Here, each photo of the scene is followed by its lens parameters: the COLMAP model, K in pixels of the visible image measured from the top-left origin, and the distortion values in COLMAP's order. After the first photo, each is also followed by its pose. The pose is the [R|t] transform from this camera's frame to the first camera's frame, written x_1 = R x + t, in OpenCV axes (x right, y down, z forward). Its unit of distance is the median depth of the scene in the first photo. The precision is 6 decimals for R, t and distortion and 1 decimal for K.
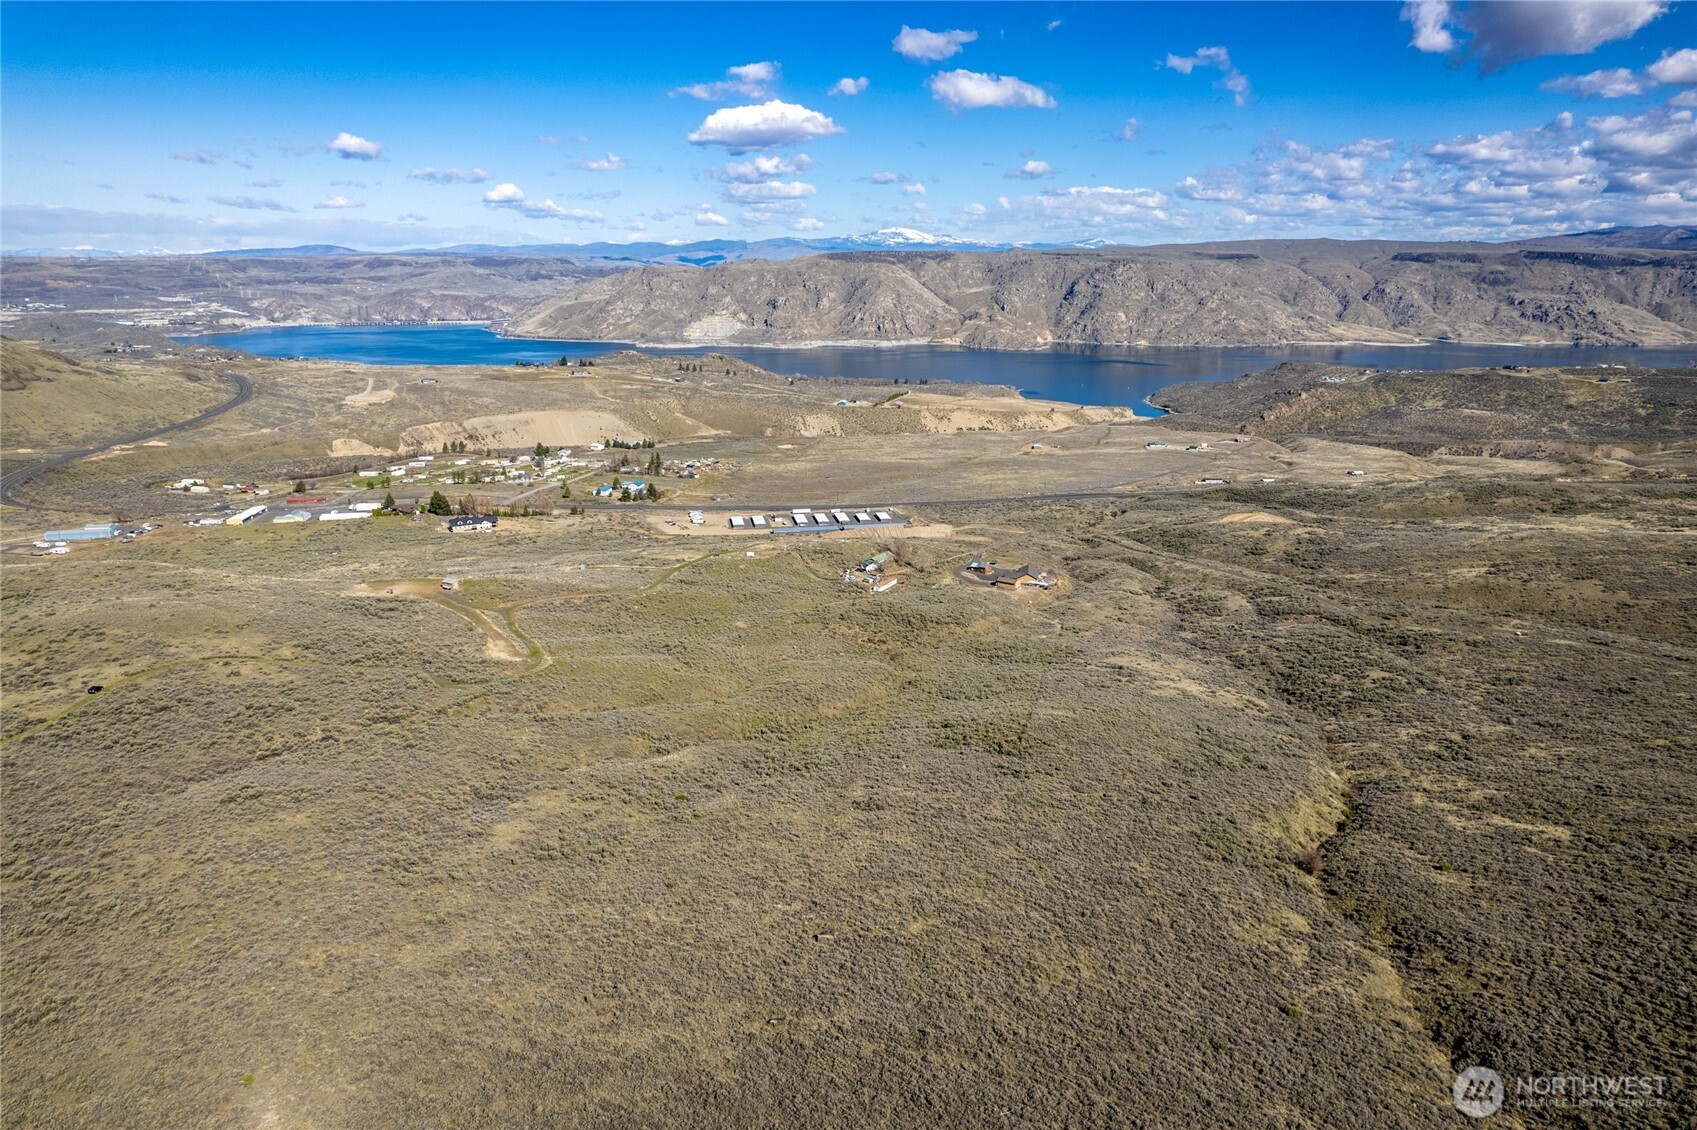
lens RADIAL K [[1088.8, 0, 859.5], [0, 1088.8, 561.0], [0, 0, 1]] dist [-0.077561, 0.072686]
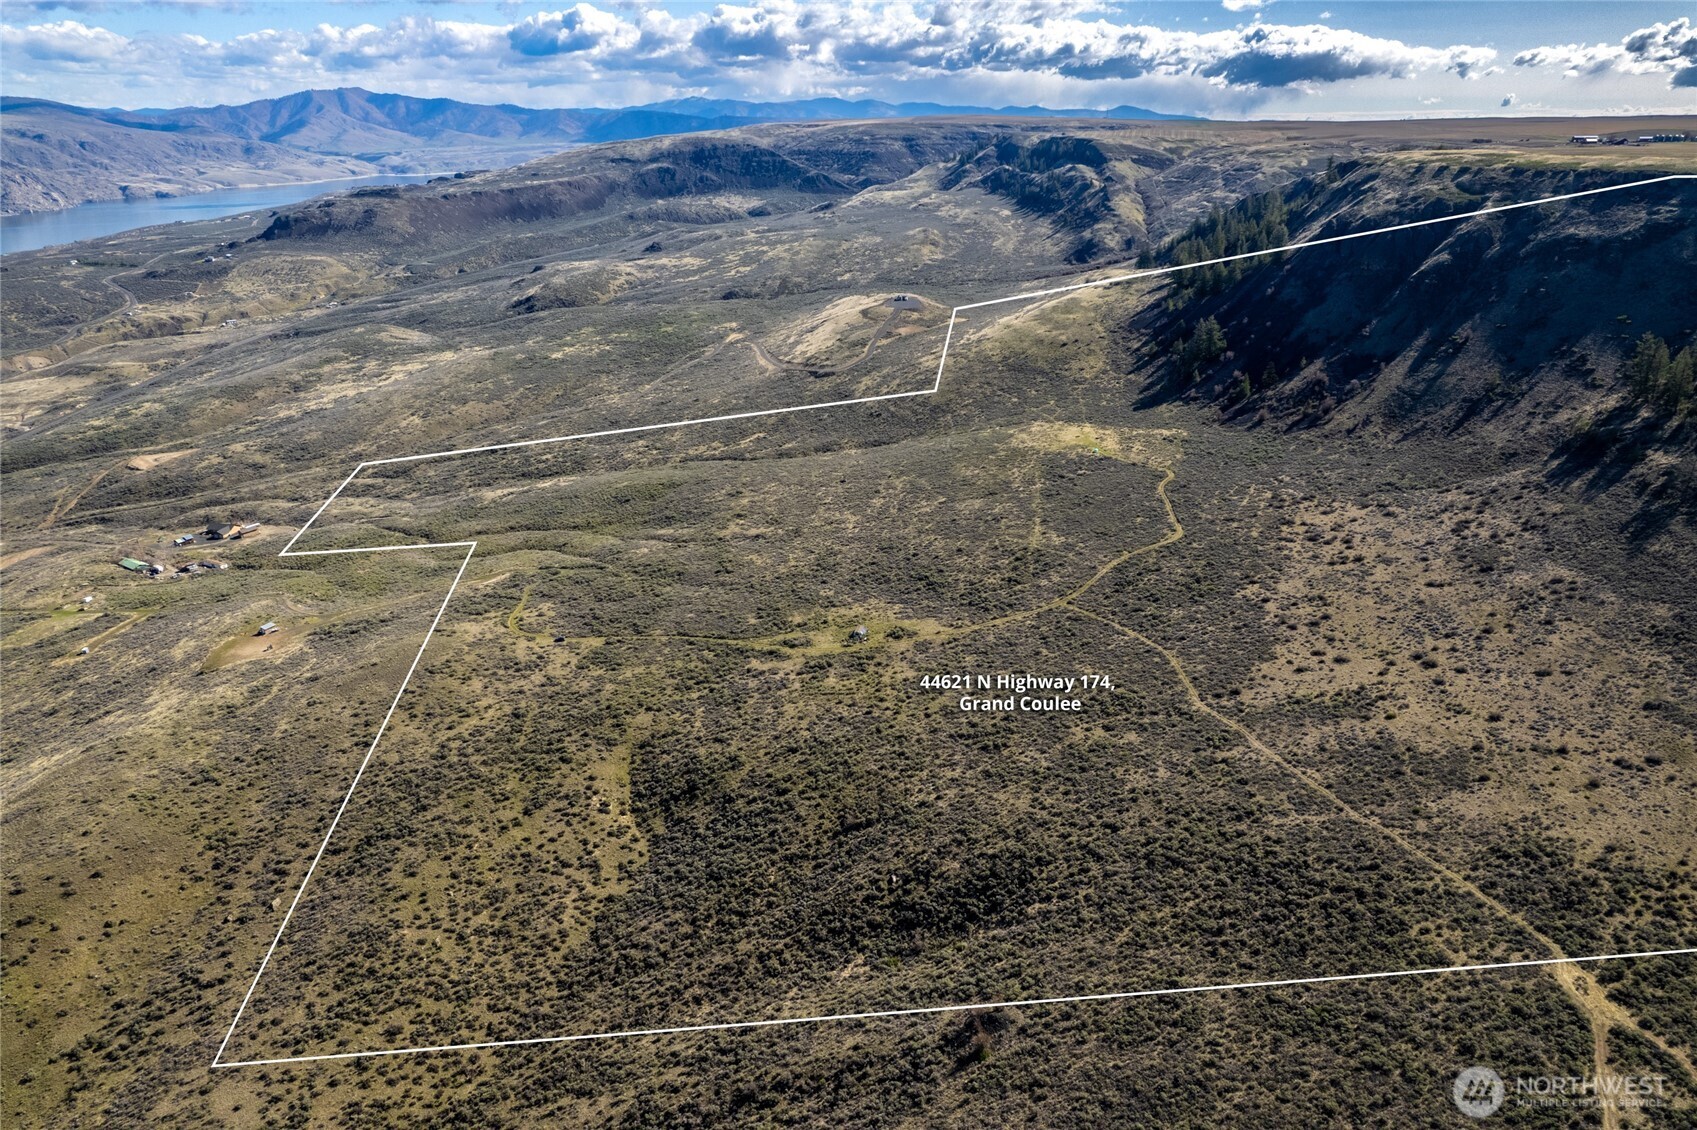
lens RADIAL K [[1088.8, 0, 857.6], [0, 1088.8, 570.6], [0, 0, 1]] dist [-0.077561, 0.072686]
pose [[0.014680, -0.388507, 0.921329, -0.145751], [0.273949, 0.887733, 0.369976, -0.029524], [-0.961632, 0.246966, 0.119463, 0.026083]]
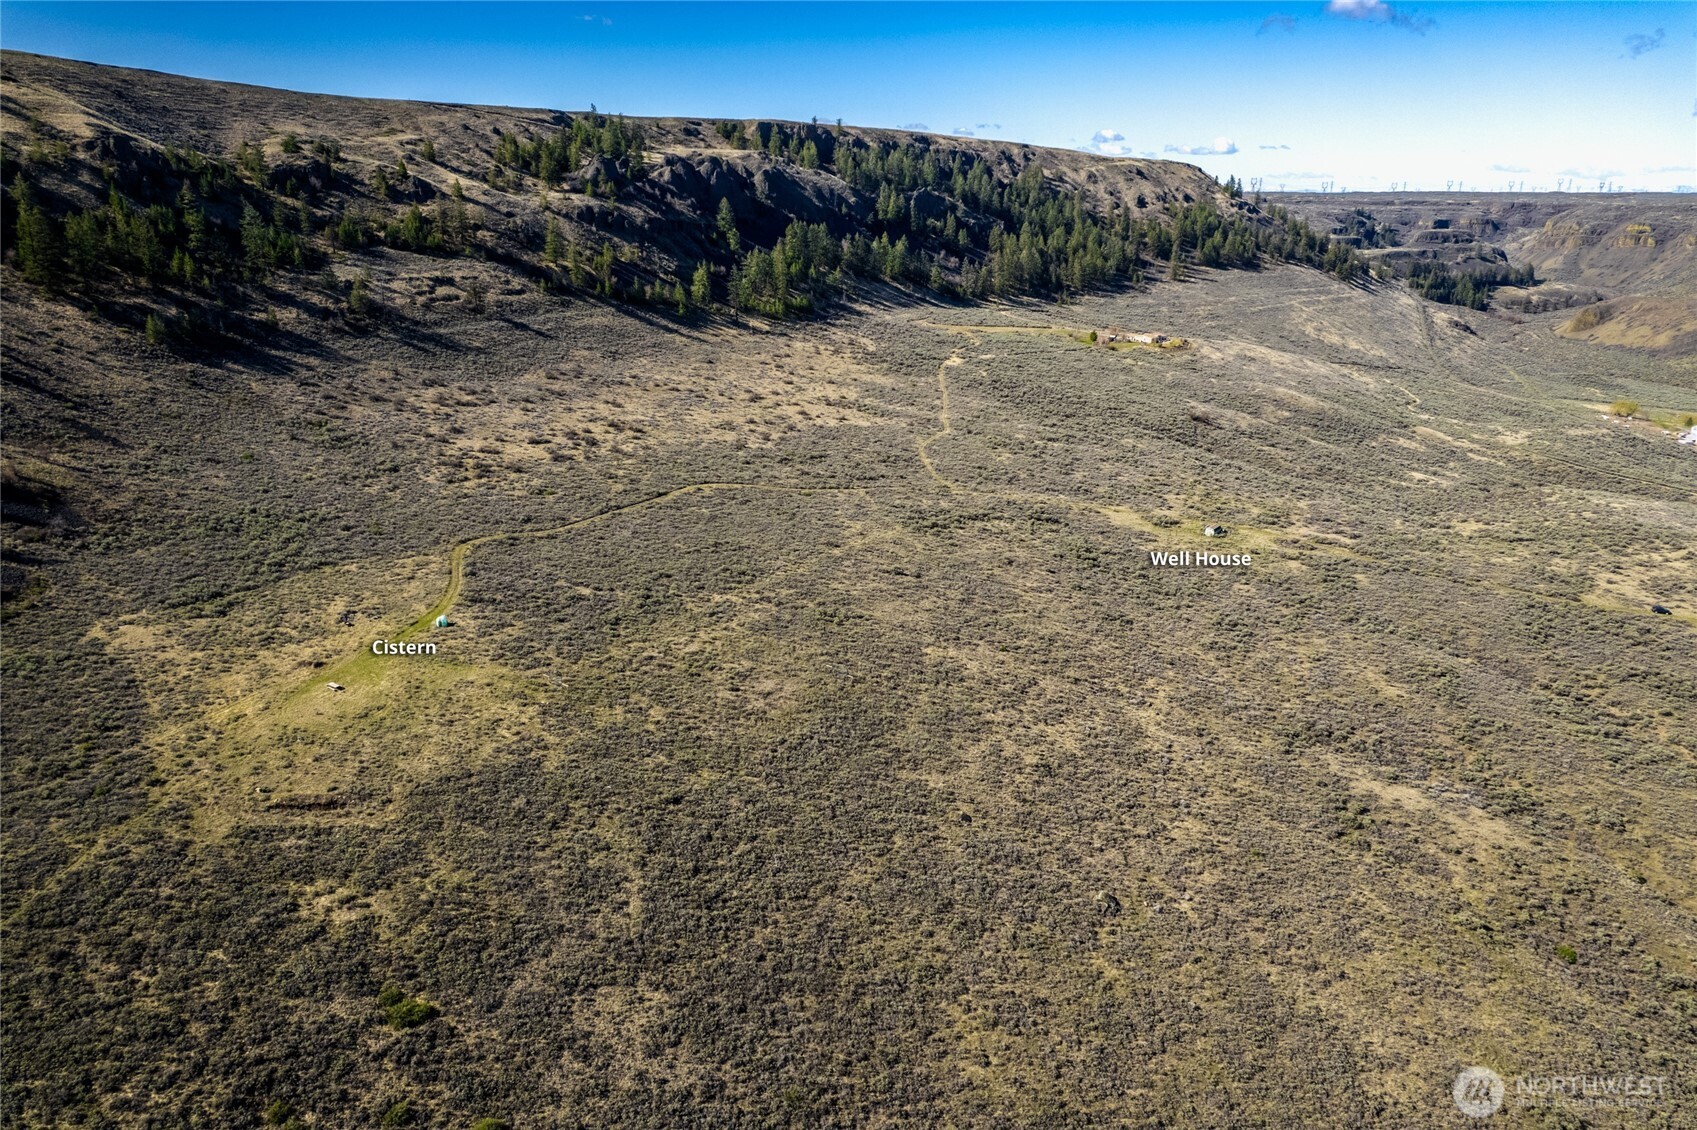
lens RADIAL K [[1088.8, 0, 857.7], [0, 1088.8, 558.5], [0, 0, 1]] dist [-0.077561, 0.072686]
pose [[-0.422516, 0.295662, -0.856776, 0.034367], [-0.250874, 0.870213, 0.424017, -0.011772], [0.870943, 0.394097, -0.293505, 0.041539]]
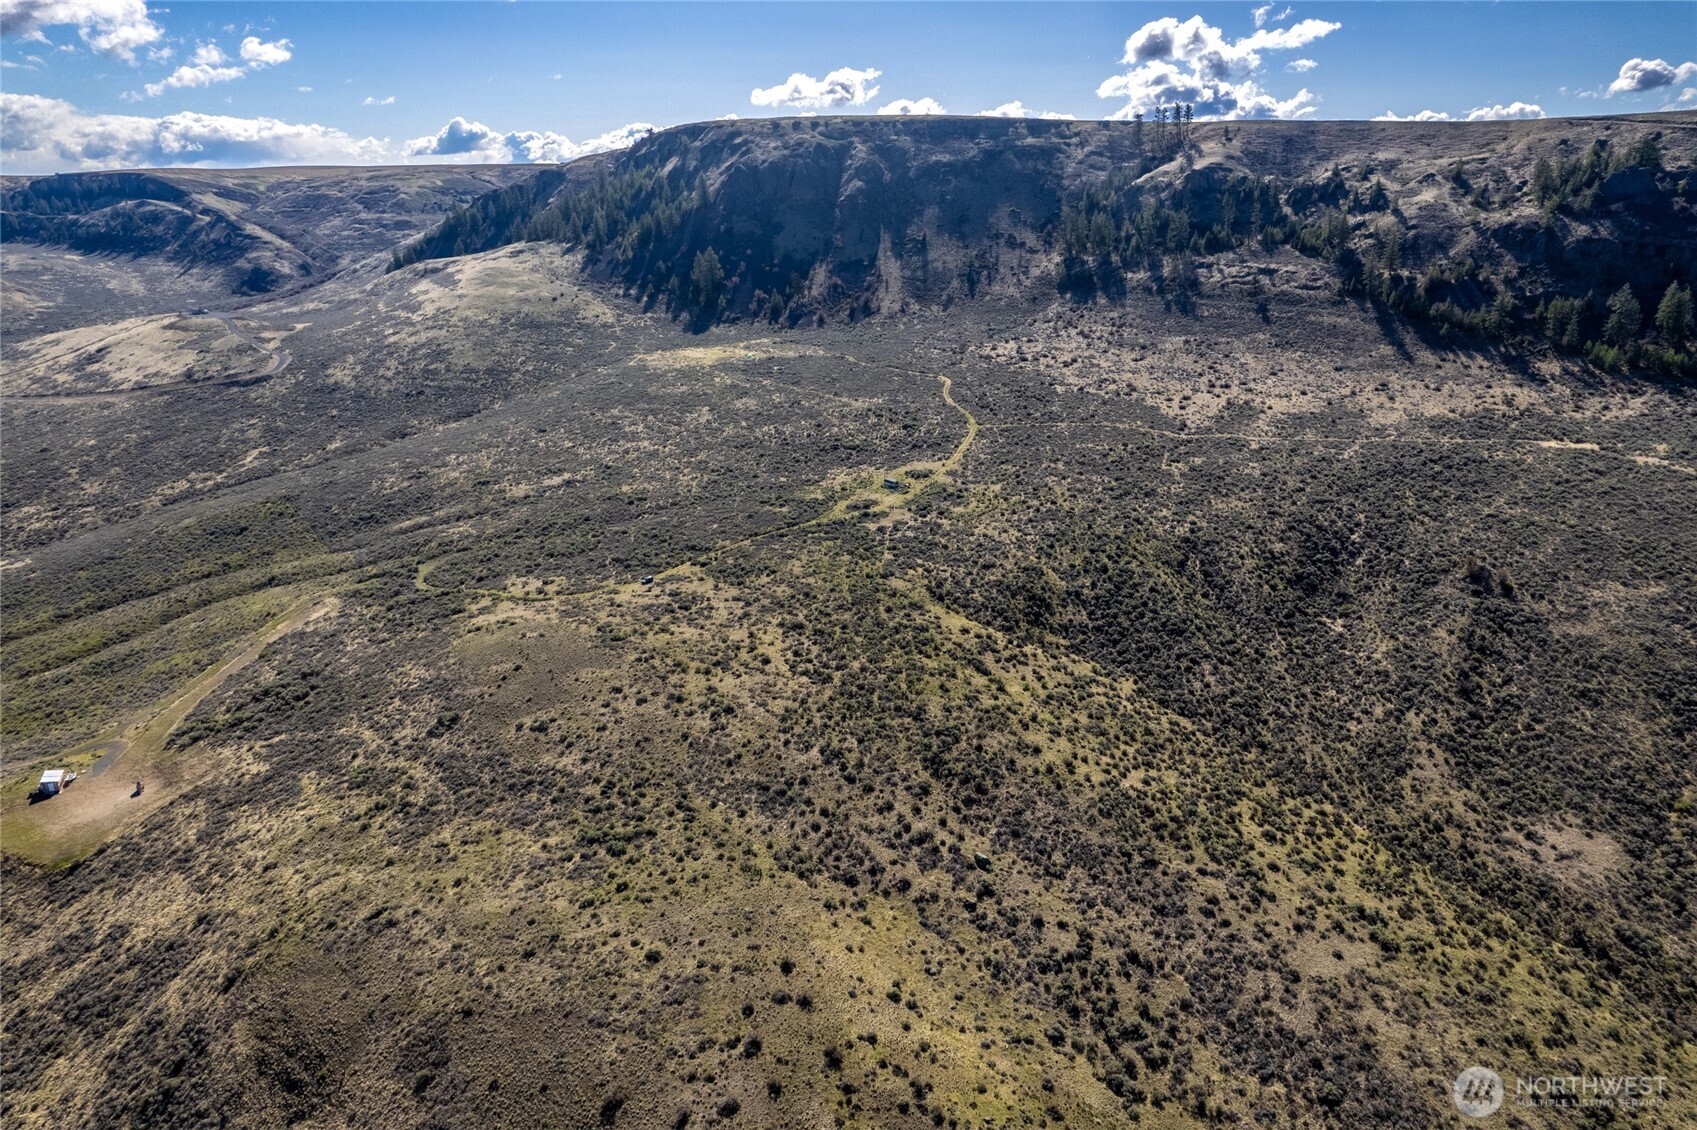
lens RADIAL K [[1088.8, 0, 858.9], [0, 1088.8, 567.1], [0, 0, 1]] dist [-0.077561, 0.072686]
pose [[-0.792571, -0.194662, 0.577873, -0.108144], [0.169602, 0.839909, 0.515546, -0.031188], [-0.585718, 0.506615, -0.632673, 0.110267]]
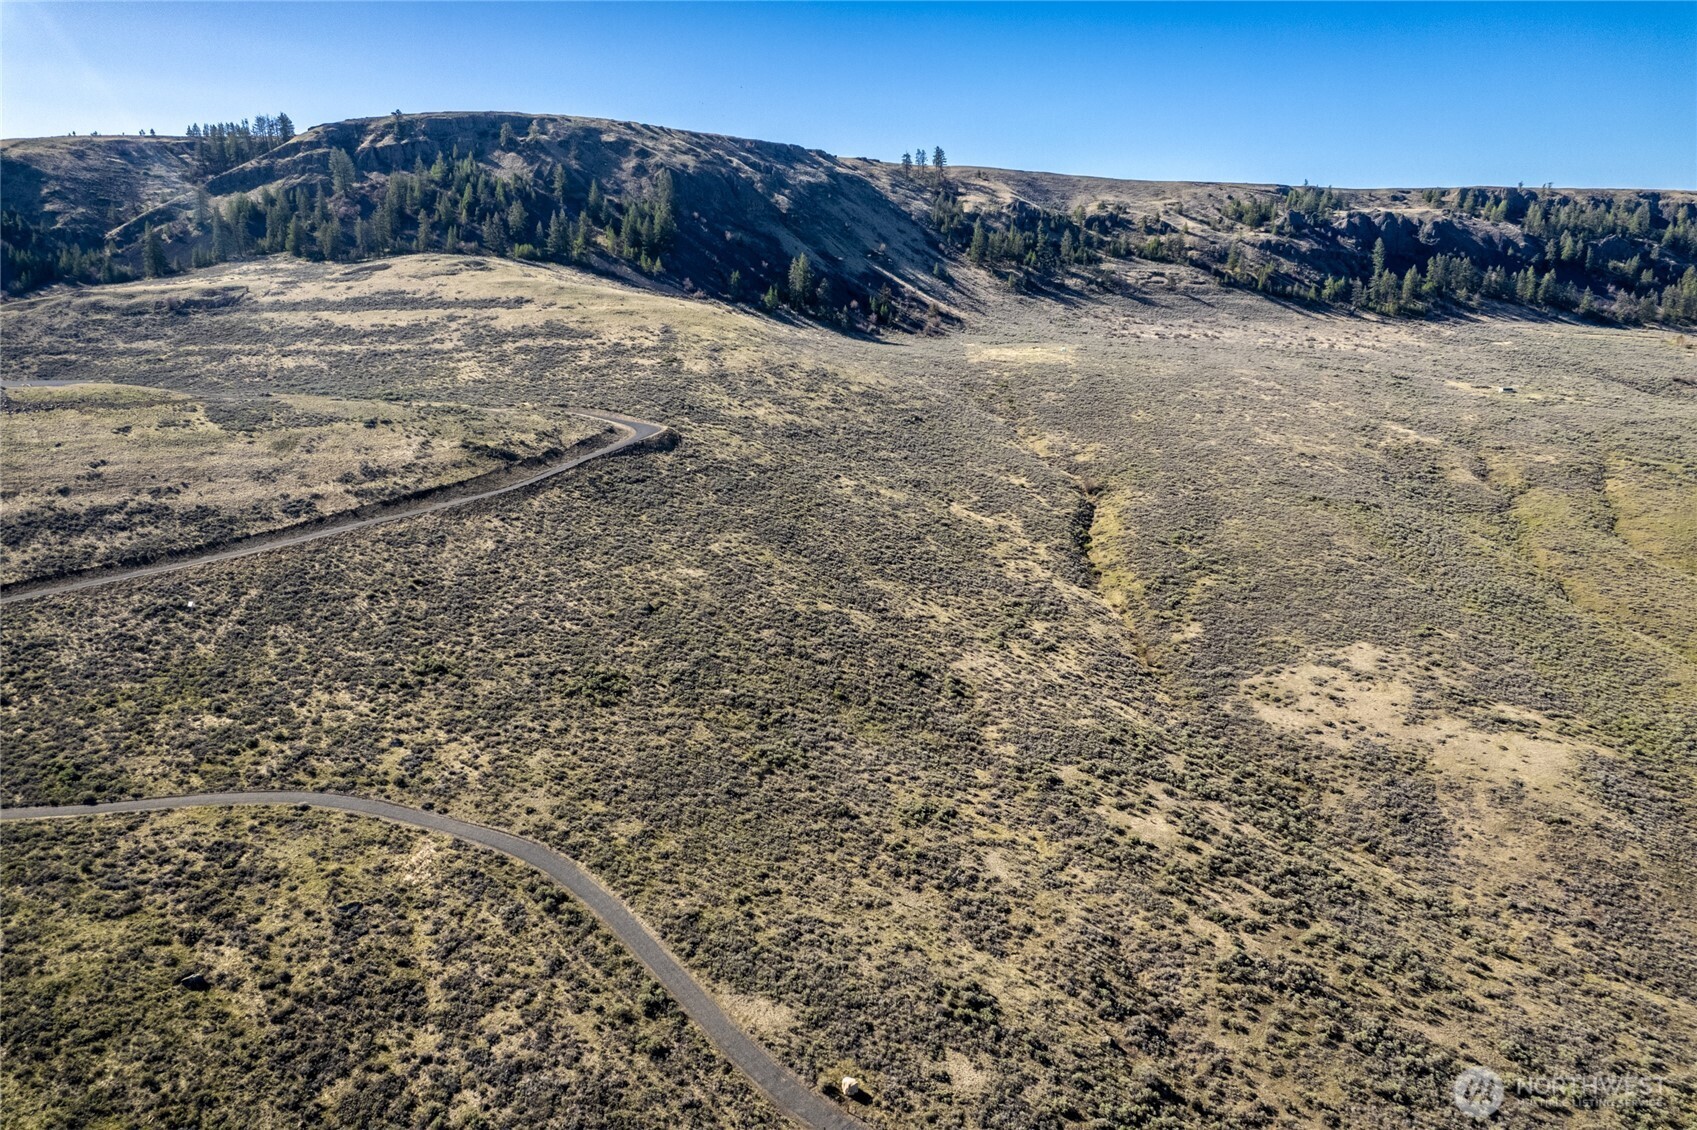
lens RADIAL K [[1088.8, 0, 859.4], [0, 1088.8, 554.2], [0, 0, 1]] dist [-0.077561, 0.072686]
pose [[-0.929273, 0.092040, -0.357743, 0.079805], [-0.097021, 0.873644, 0.476794, -0.024377], [0.356424, 0.477780, -0.802925, 0.131960]]
